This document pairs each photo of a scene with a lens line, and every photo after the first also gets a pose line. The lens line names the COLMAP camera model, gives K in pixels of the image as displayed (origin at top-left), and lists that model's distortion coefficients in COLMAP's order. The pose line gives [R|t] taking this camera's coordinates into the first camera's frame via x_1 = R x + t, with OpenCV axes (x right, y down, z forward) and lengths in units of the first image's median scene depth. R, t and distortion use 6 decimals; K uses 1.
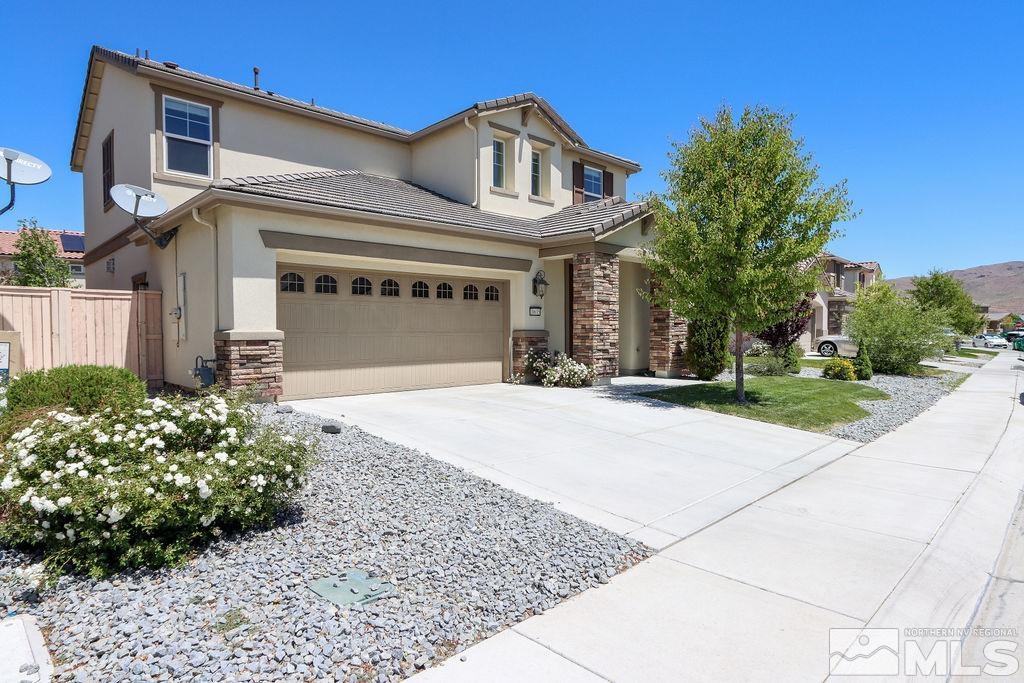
lens RADIAL K [[584.1, 0, 516.2], [0, 584.1, 336.3], [0, 0, 1]] dist [-0.021190, -0.001347]
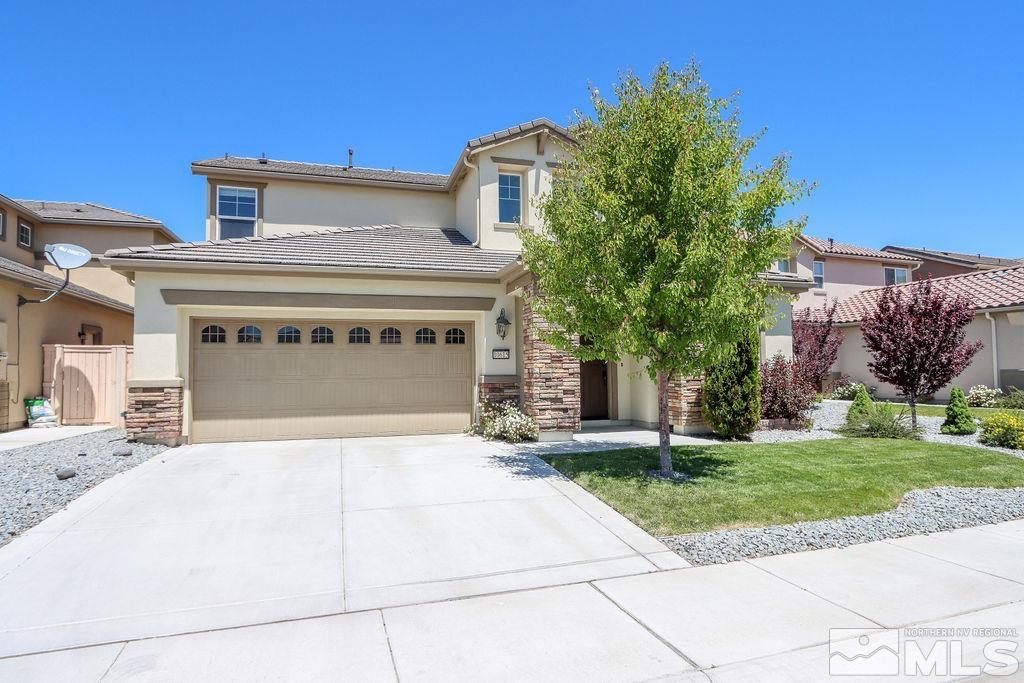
lens RADIAL K [[558.9, 0, 512.6], [0, 558.9, 344.3], [0, 0, 1]] dist [-0.022192, 0.000553]
pose [[0.887593, -0.036353, -0.459192, 0.459401], [0.005627, 0.997662, -0.068106, 0.000198], [0.460594, 0.057866, 0.885723, 0.261315]]
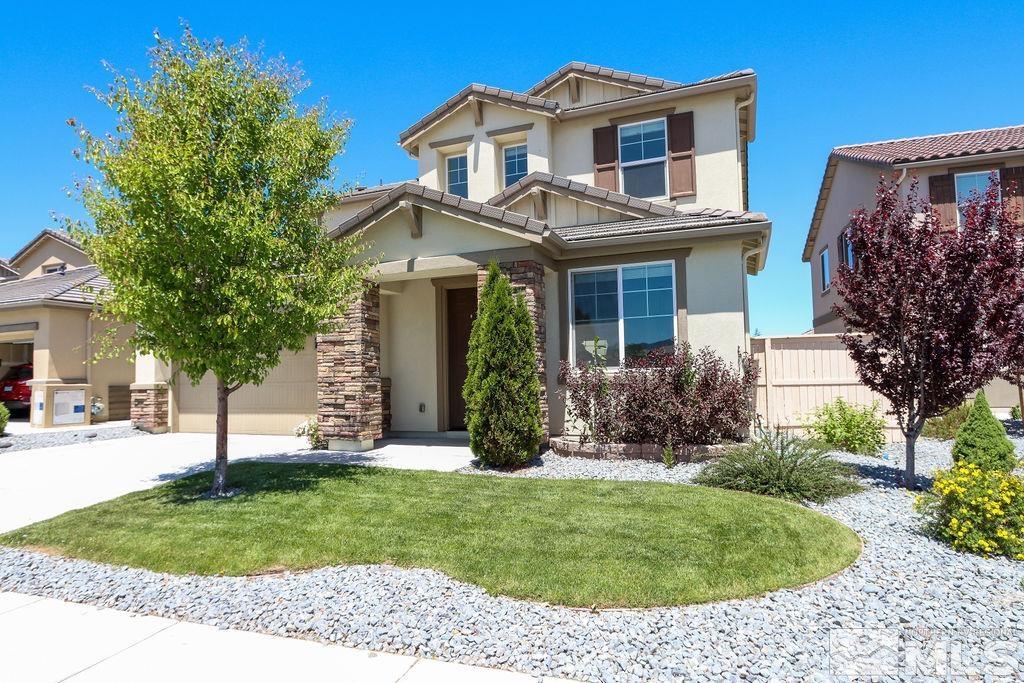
lens RADIAL K [[584.1, 0, 511.8], [0, 584.1, 350.1], [0, 0, 1]] dist [-0.021190, -0.001347]
pose [[0.411386, -0.050547, -0.910059, 0.937934], [0.009155, 0.998640, -0.051329, -0.006641], [0.911415, 0.012785, 0.411289, 0.880233]]
